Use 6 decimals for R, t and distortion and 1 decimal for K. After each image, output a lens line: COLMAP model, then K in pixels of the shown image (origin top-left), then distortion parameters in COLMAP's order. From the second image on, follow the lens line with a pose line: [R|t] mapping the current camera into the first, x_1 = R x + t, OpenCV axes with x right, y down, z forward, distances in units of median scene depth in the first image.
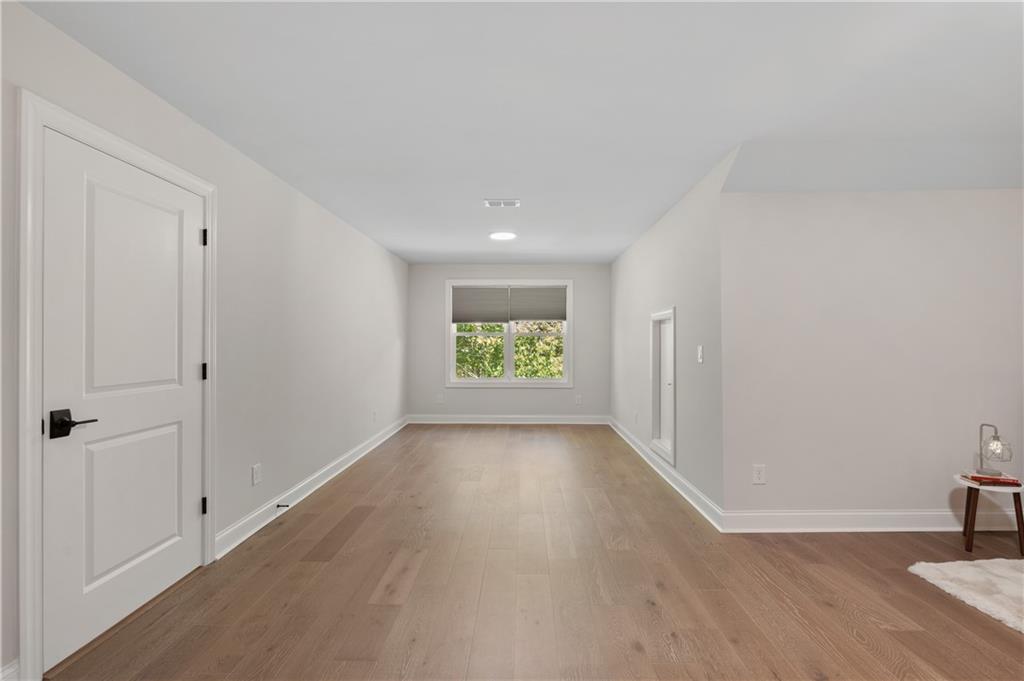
lens RADIAL K [[468.8, 0, 512.1], [0, 468.8, 344.6], [0, 0, 1]] dist [-0.003377, 0.000373]
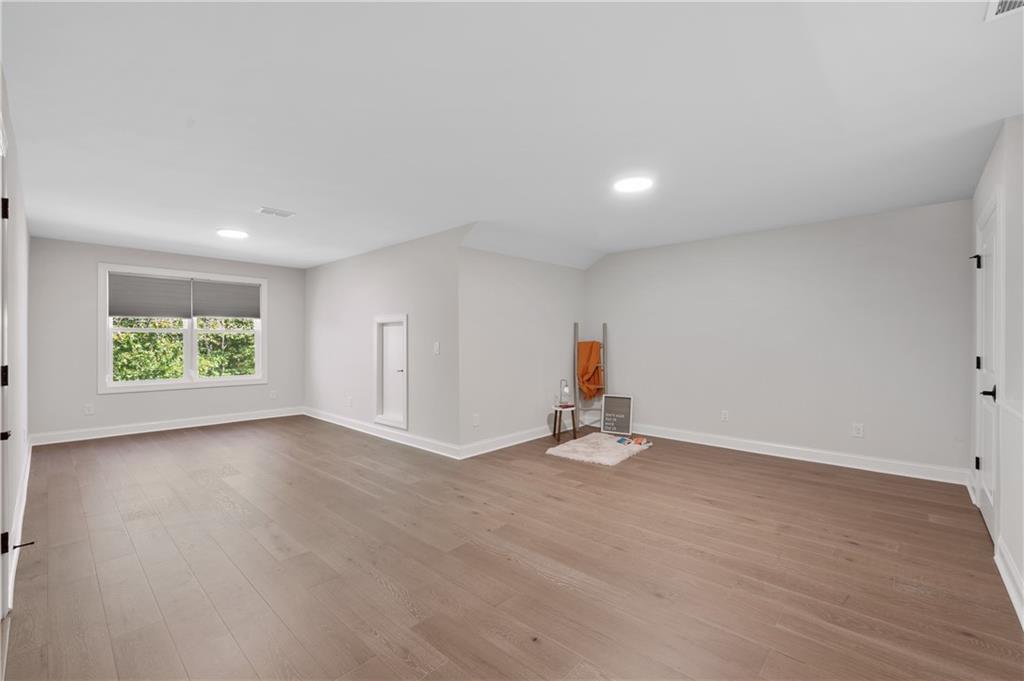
lens RADIAL K [[447.0, 0, 507.5], [0, 447.0, 345.7], [0, 0, 1]] dist [-0.002306, -0.000099]
pose [[0.667698, -0.007348, 0.744396, -0.604540], [0.000395, 0.999955, 0.009515, -0.001500], [-0.744432, -0.006059, 0.667671, -0.142263]]
